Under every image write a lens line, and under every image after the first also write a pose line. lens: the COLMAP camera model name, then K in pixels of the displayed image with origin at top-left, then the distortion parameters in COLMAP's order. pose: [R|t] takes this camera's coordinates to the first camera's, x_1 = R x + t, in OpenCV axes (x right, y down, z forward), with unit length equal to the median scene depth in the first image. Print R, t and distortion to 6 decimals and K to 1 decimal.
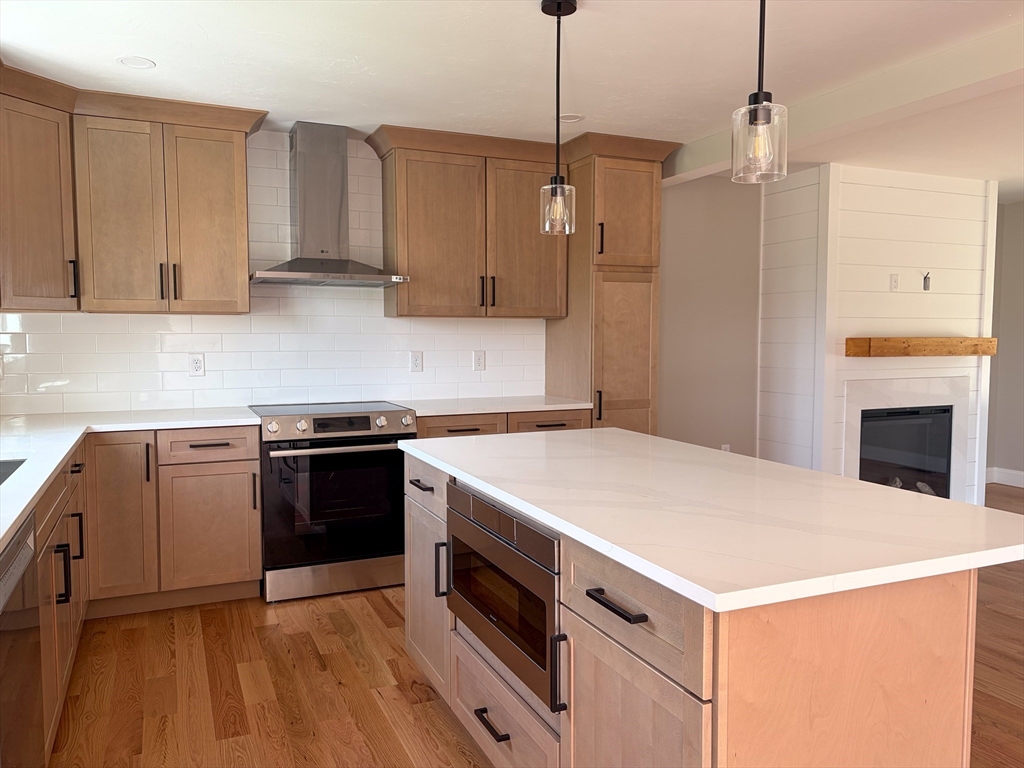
lens RADIAL K [[776.4, 0, 512.0], [0, 776.4, 384.0], [0, 0, 1]] dist [0.086882, -0.114797]
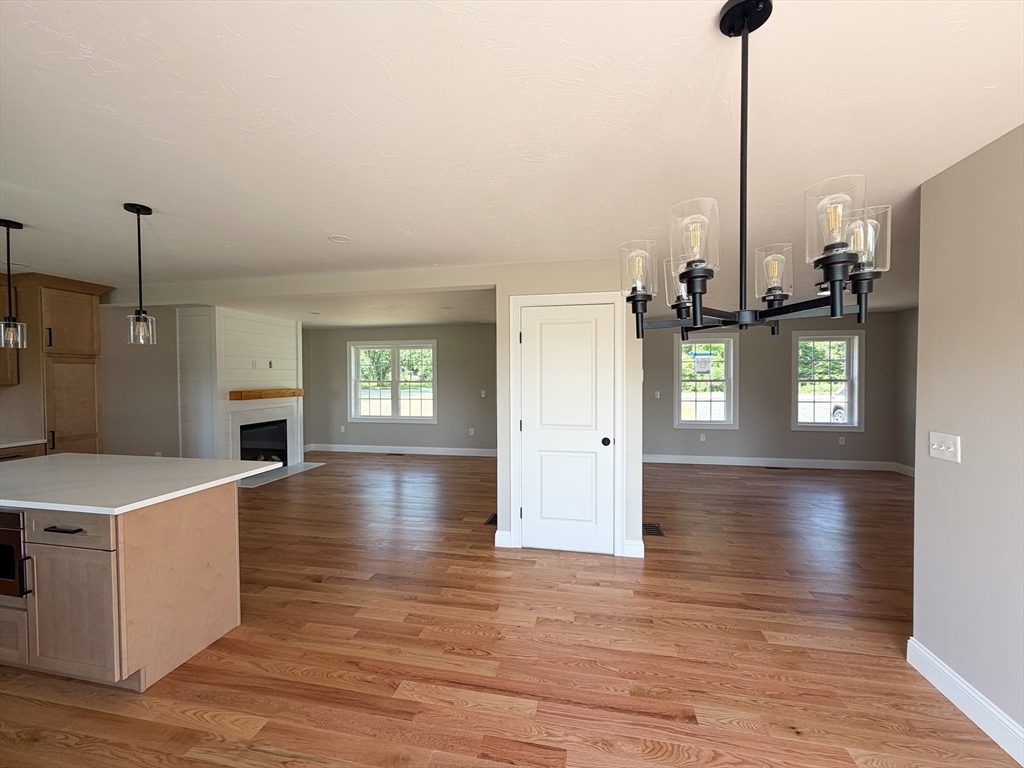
lens RADIAL K [[413.0, 0, 514.6], [0, 413.0, 384.6], [0, 0, 1]] dist [-0.002695, 0.000238]
pose [[0.578338, -0.021093, 0.815525, -0.023375], [0.060743, 0.998004, -0.017264, -0.012771], [-0.813533, 0.059522, 0.578465, -0.242738]]
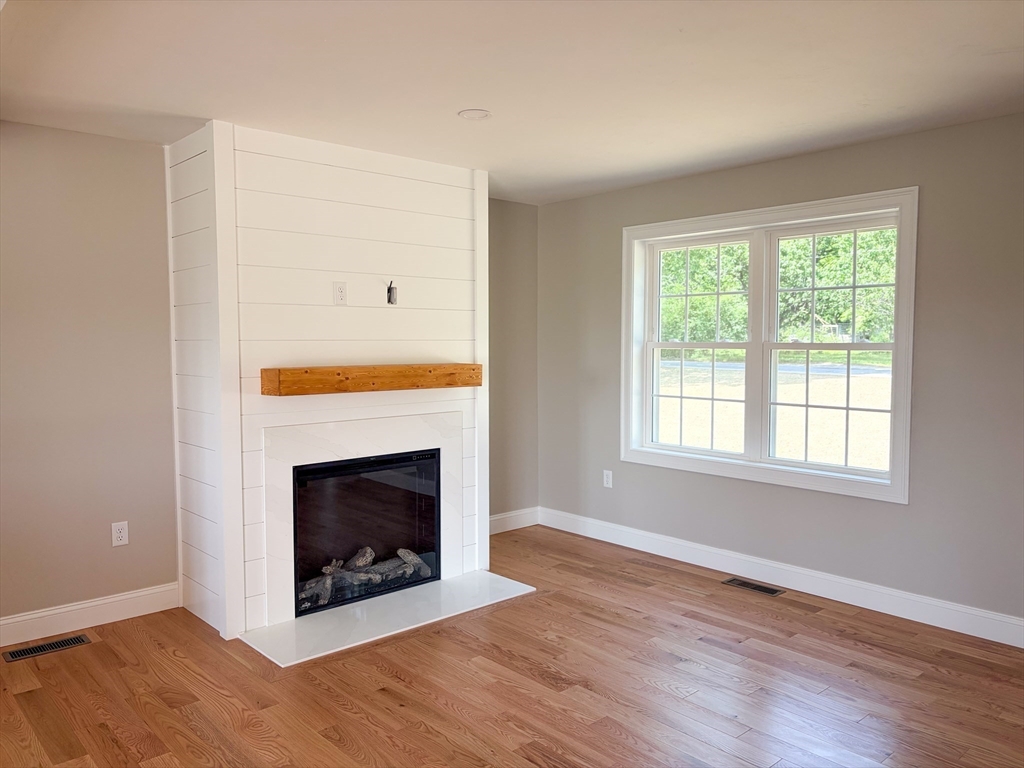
lens RADIAL K [[776.4, 0, 512.0], [0, 776.4, 384.0], [0, 0, 1]] dist [0.086882, -0.114797]
pose [[0.951293, -0.022563, 0.307463, 0.446494], [0.025534, 0.999658, -0.005641, -0.036815], [-0.307231, 0.013217, 0.951543, 0.261798]]
